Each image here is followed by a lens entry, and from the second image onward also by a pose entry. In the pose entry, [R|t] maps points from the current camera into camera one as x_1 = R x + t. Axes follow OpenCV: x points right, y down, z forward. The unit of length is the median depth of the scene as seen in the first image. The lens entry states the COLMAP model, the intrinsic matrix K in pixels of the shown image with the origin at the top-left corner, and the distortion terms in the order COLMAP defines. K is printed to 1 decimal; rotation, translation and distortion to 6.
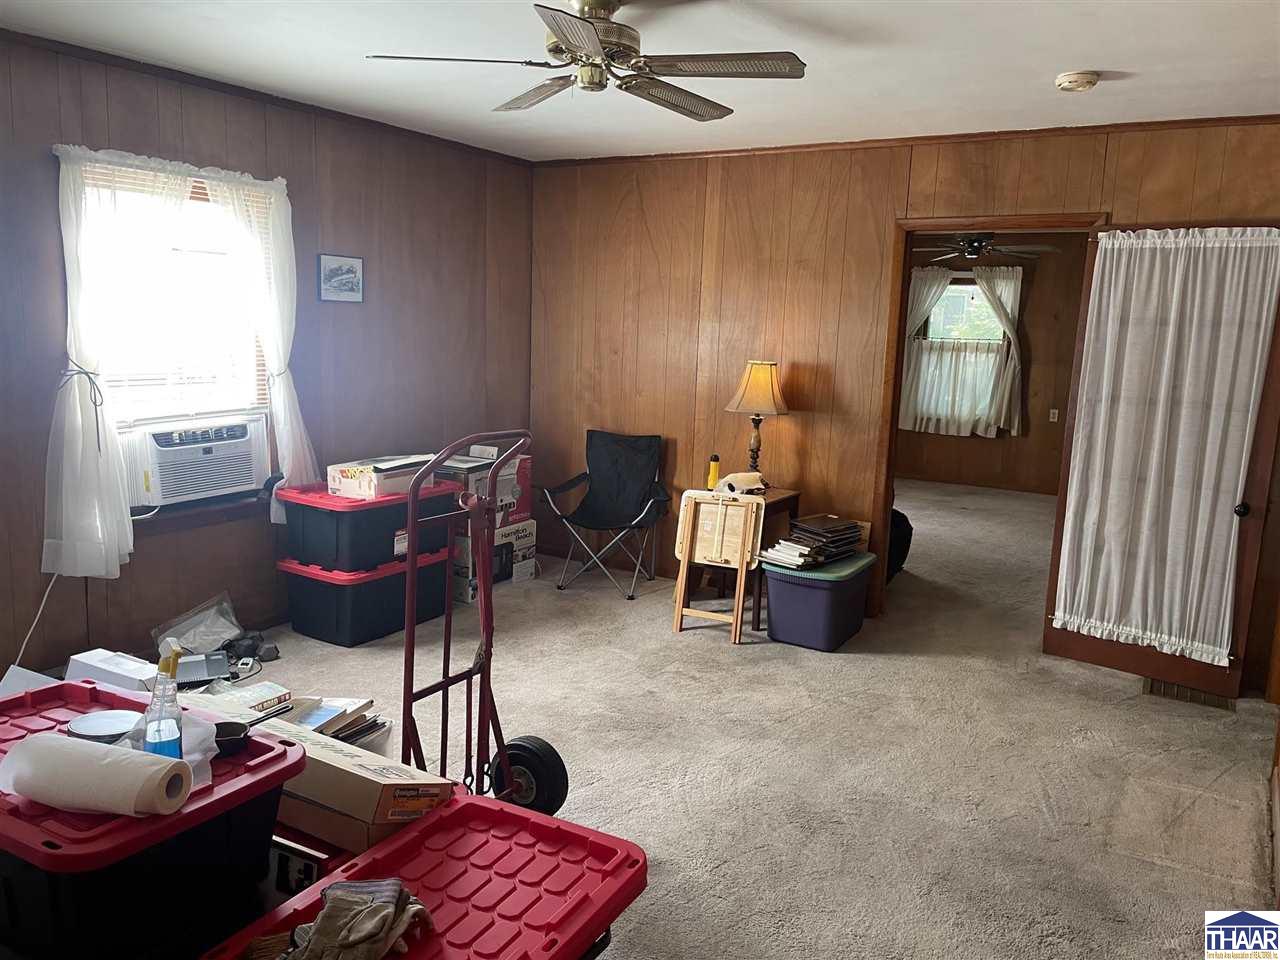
lens RADIAL K [[983.9, 0, 646.6], [0, 983.9, 477.7], [0, 0, 1]] dist [0.123561, -0.160718]
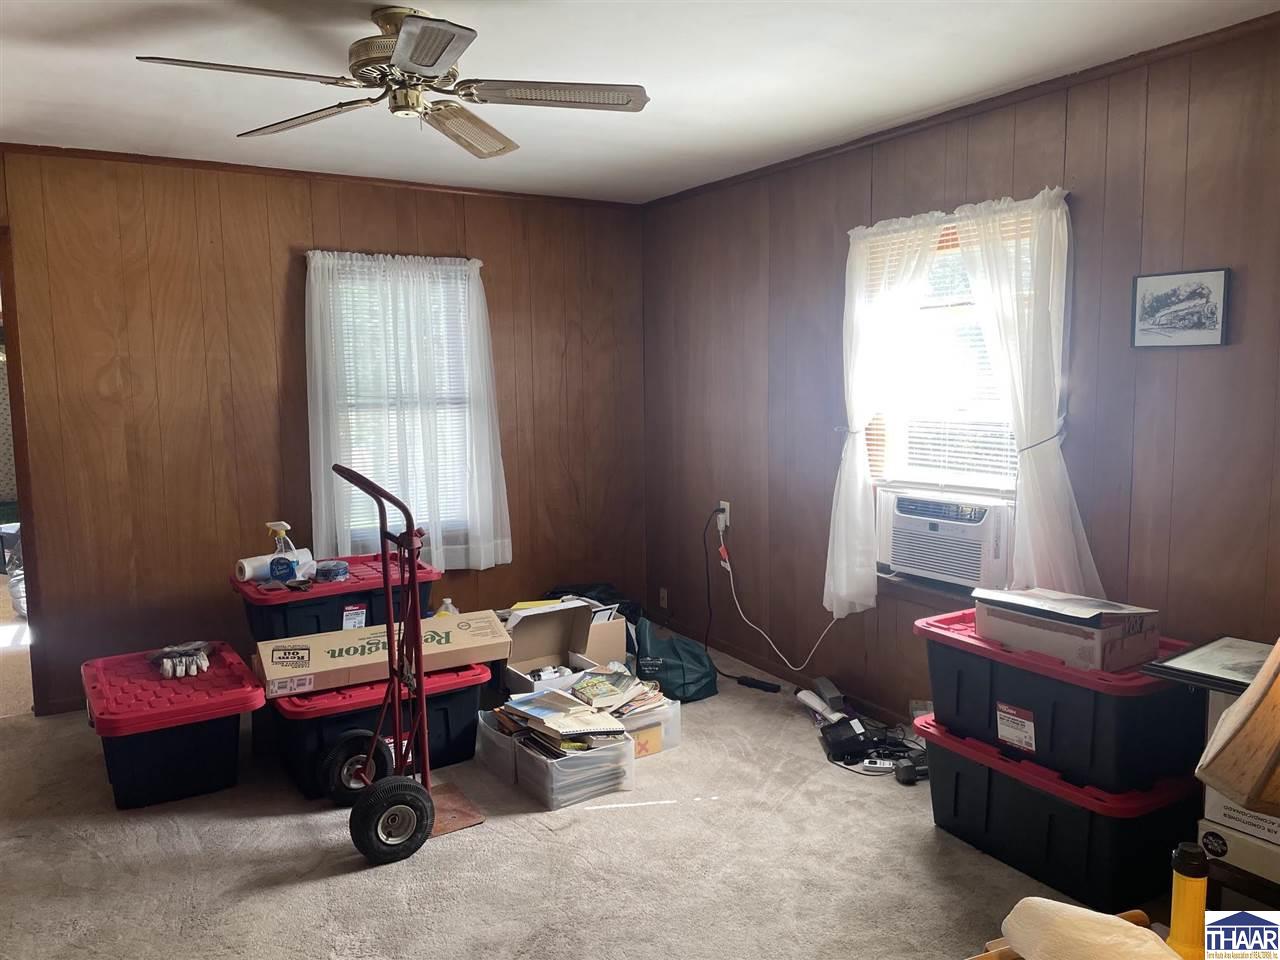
lens RADIAL K [[983.9, 0, 646.6], [0, 983.9, 477.7], [0, 0, 1]] dist [0.123561, -0.160718]
pose [[-0.506309, 0.064950, -0.859902, 0.408322], [-0.144270, 0.976726, 0.158720, -0.157376], [0.850198, 0.204419, -0.485155, 1.092623]]
